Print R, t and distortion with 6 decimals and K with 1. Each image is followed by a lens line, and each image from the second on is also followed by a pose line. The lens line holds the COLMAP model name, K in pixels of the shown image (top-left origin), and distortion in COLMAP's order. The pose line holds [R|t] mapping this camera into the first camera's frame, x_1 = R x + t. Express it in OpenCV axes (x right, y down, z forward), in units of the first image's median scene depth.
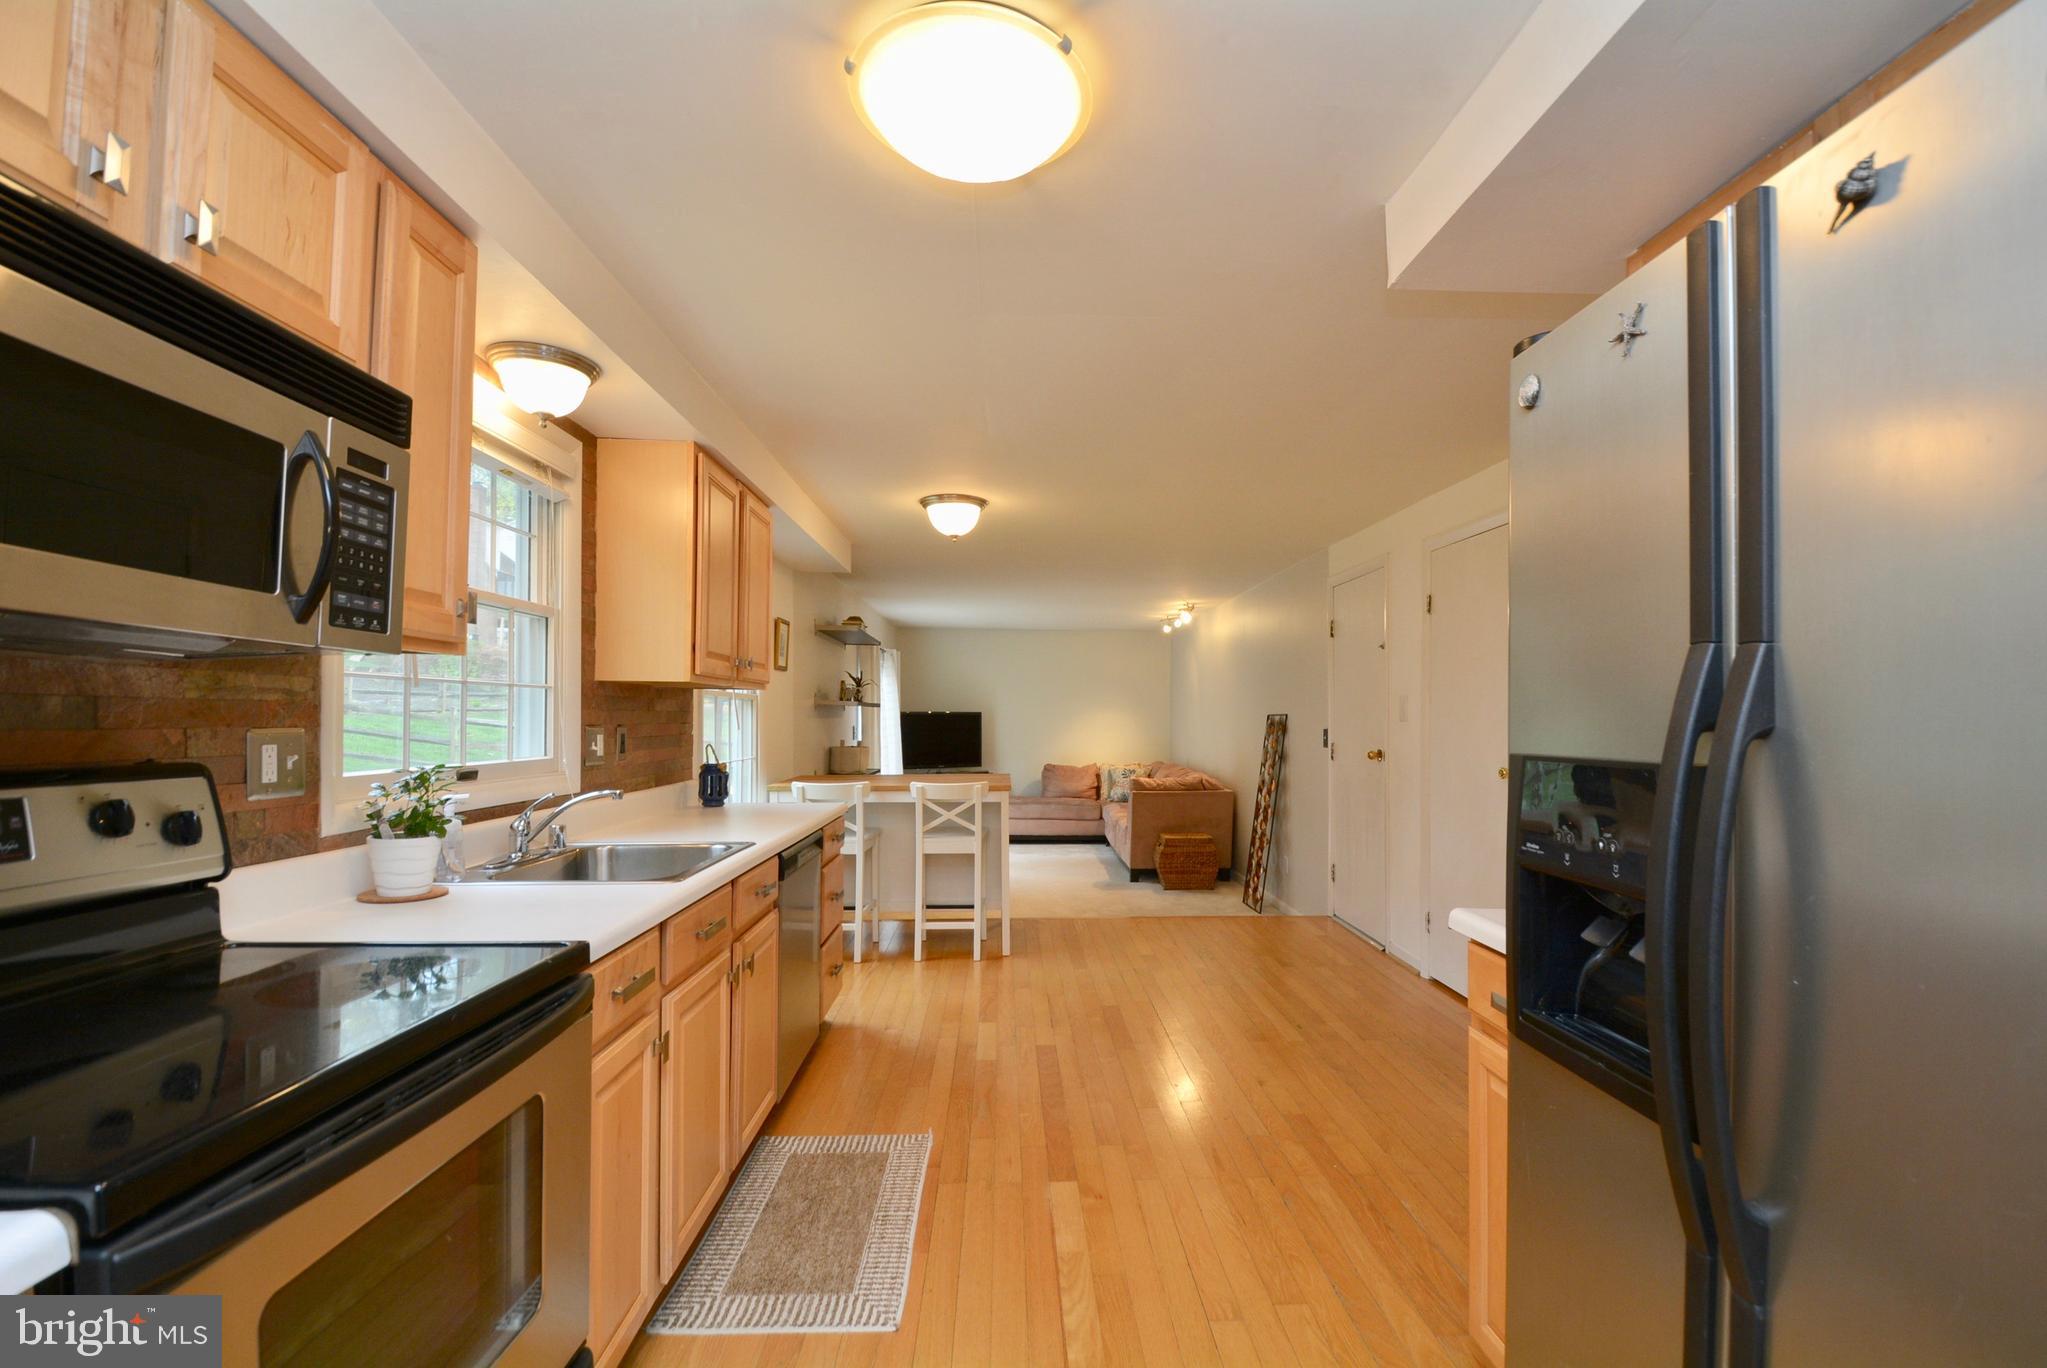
lens RADIAL K [[894.4, 0, 1046.5], [0, 894.4, 710.3], [0, 0, 1]] dist [0.017979, -0.023860]
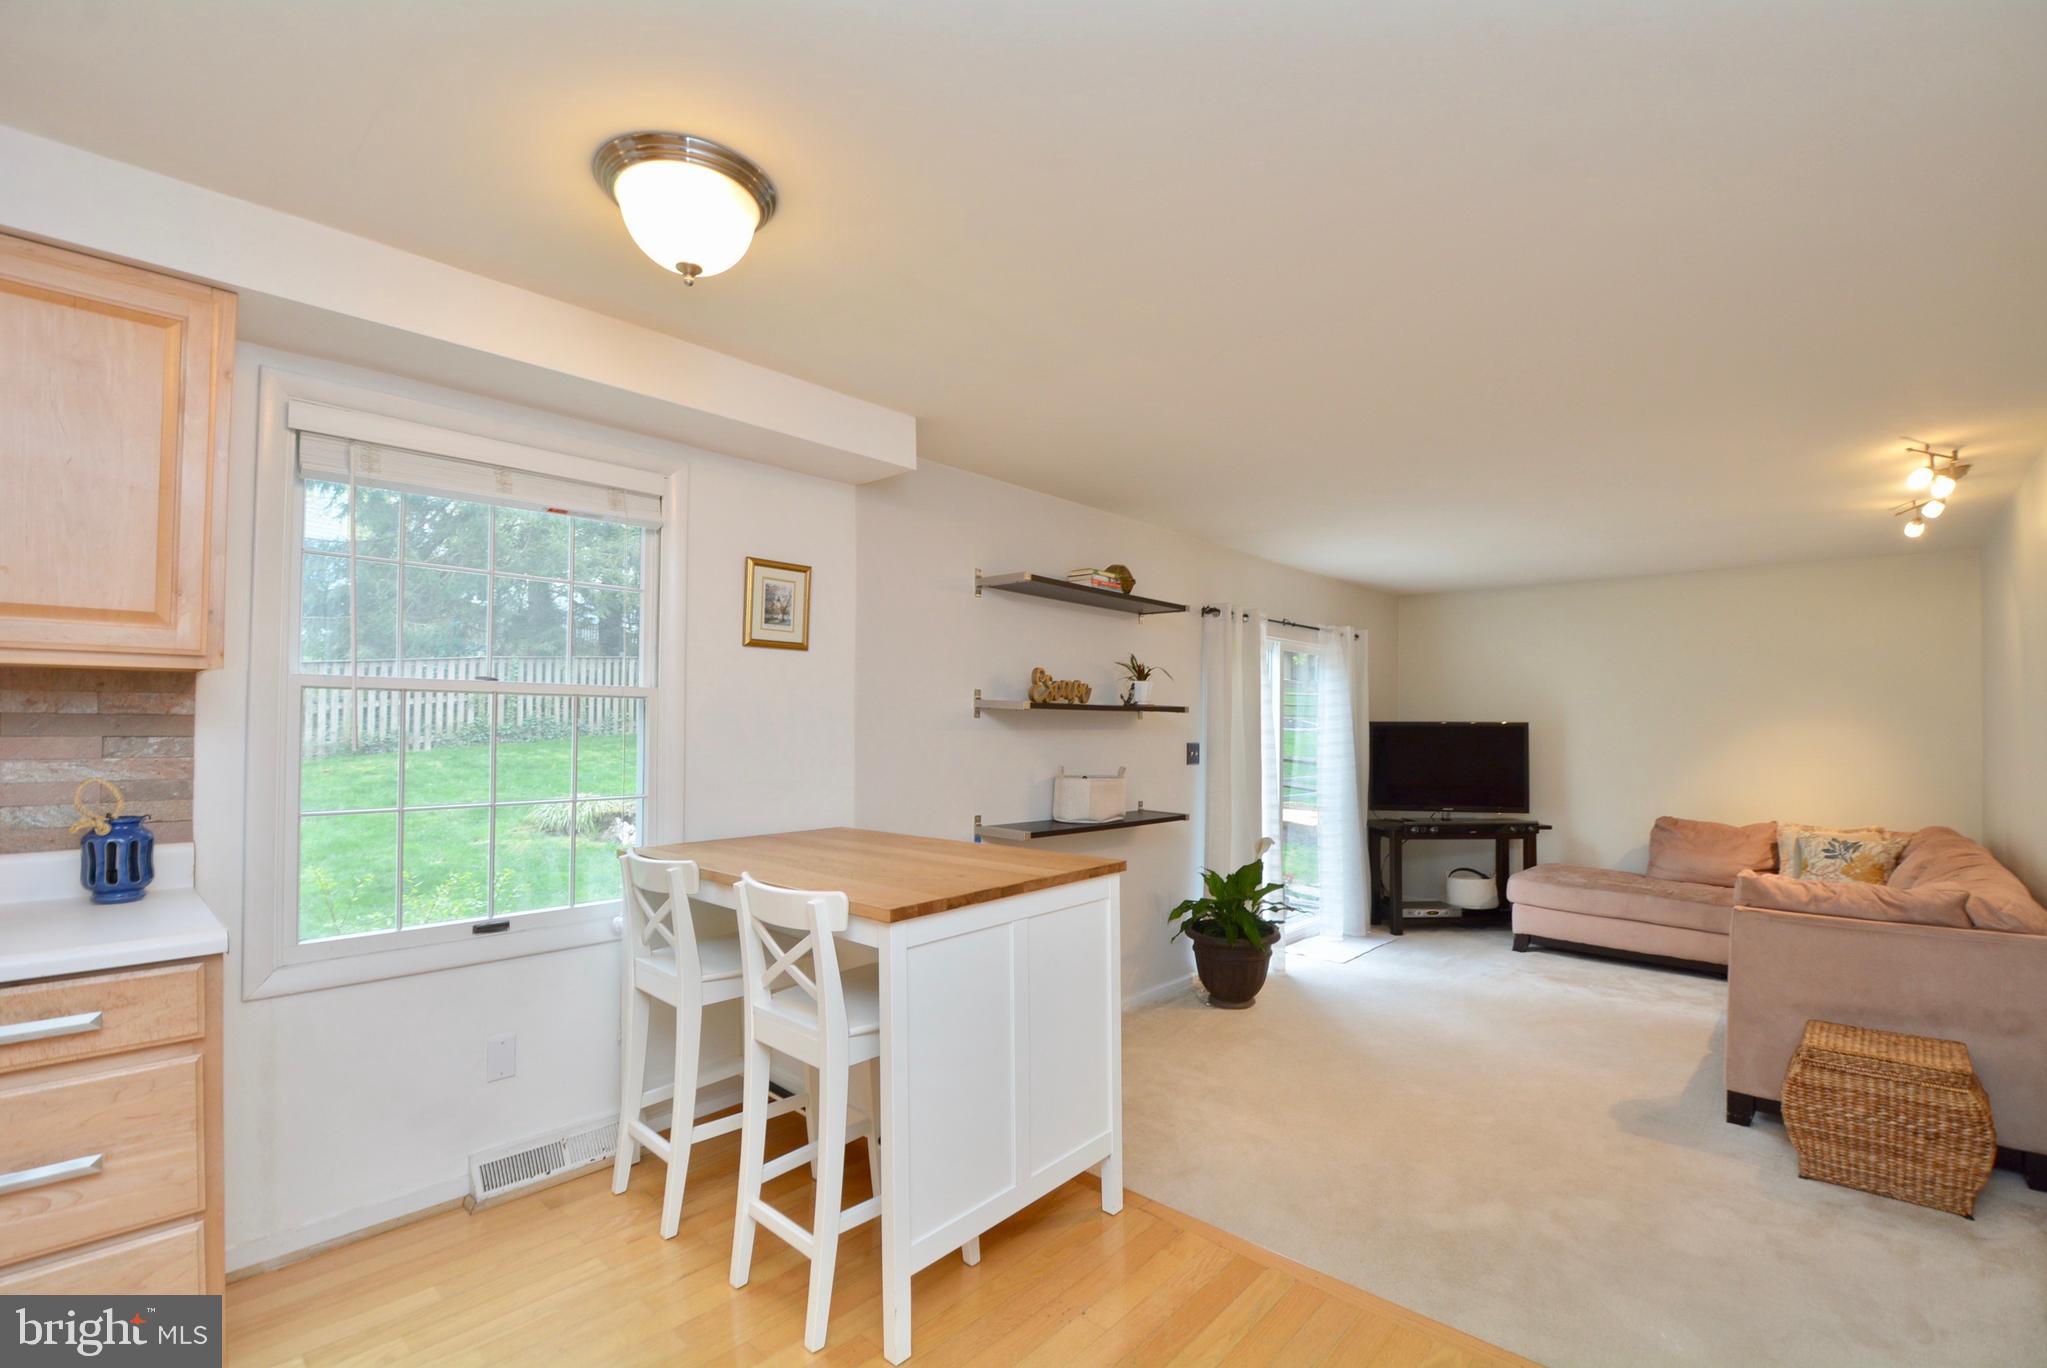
lens RADIAL K [[894.4, 0, 1046.5], [0, 894.4, 710.3], [0, 0, 1]] dist [0.017979, -0.023860]
pose [[0.713797, -0.013548, -0.700221, 0.342949], [0.002307, 0.999853, -0.016993, 0.009572], [0.700348, 0.010514, 0.713724, 0.996352]]
